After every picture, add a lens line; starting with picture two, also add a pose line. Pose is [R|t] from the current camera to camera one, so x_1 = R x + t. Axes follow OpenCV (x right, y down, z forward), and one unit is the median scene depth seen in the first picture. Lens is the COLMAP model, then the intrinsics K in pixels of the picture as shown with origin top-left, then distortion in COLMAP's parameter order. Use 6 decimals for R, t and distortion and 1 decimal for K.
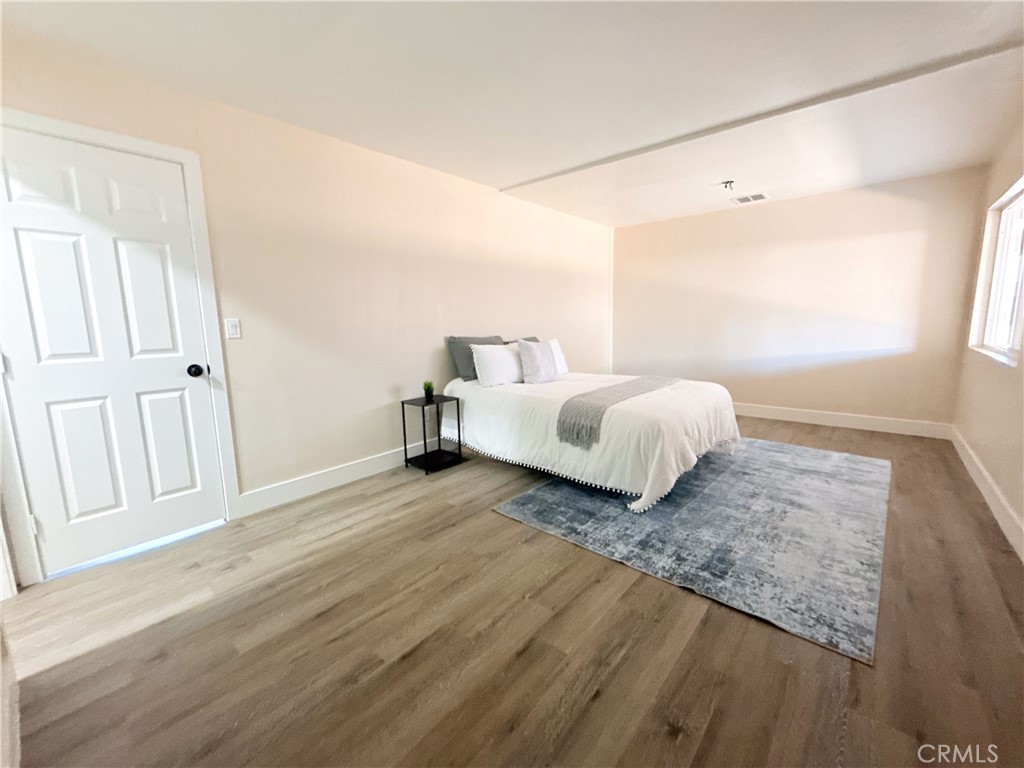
lens RADIAL K [[426.8, 0, 507.7], [0, 426.8, 385.1], [0, 0, 1]] dist [-0.002764, 0.000449]
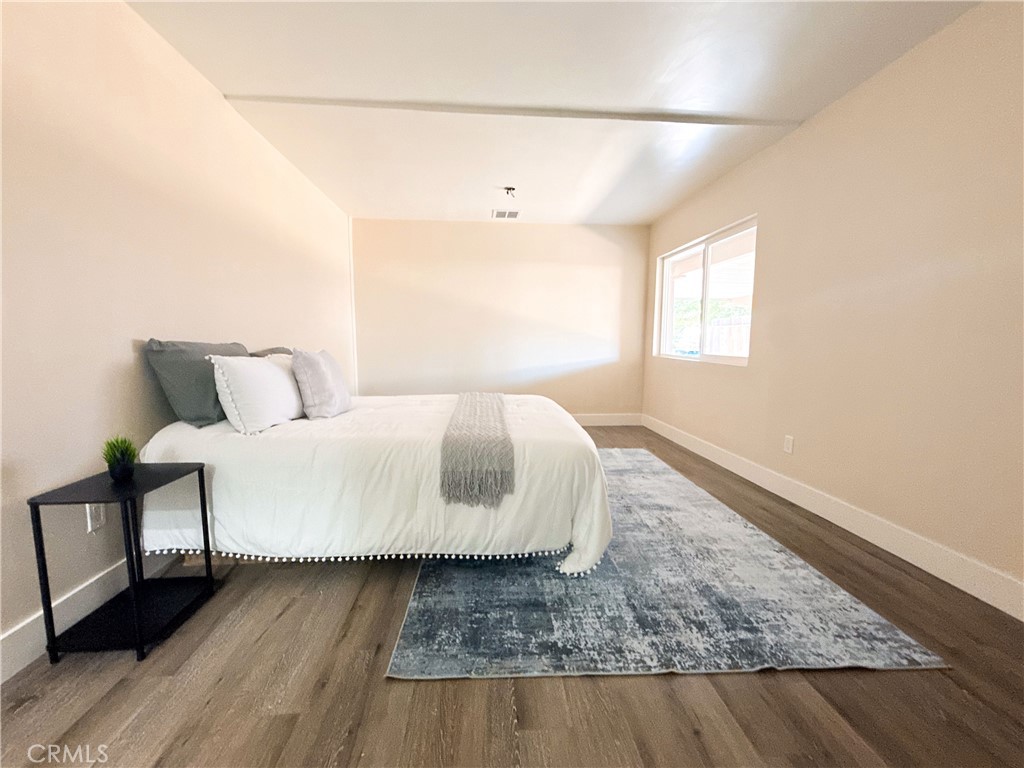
lens RADIAL K [[414.5, 0, 507.5], [0, 414.5, 384.6], [0, 0, 1]] dist [0.000210, -0.000333]
pose [[0.702958, -0.052835, 0.709266, -0.282263], [0.086736, 0.996162, -0.011757, -0.033431], [-0.705923, 0.069784, 0.704843, 0.581787]]
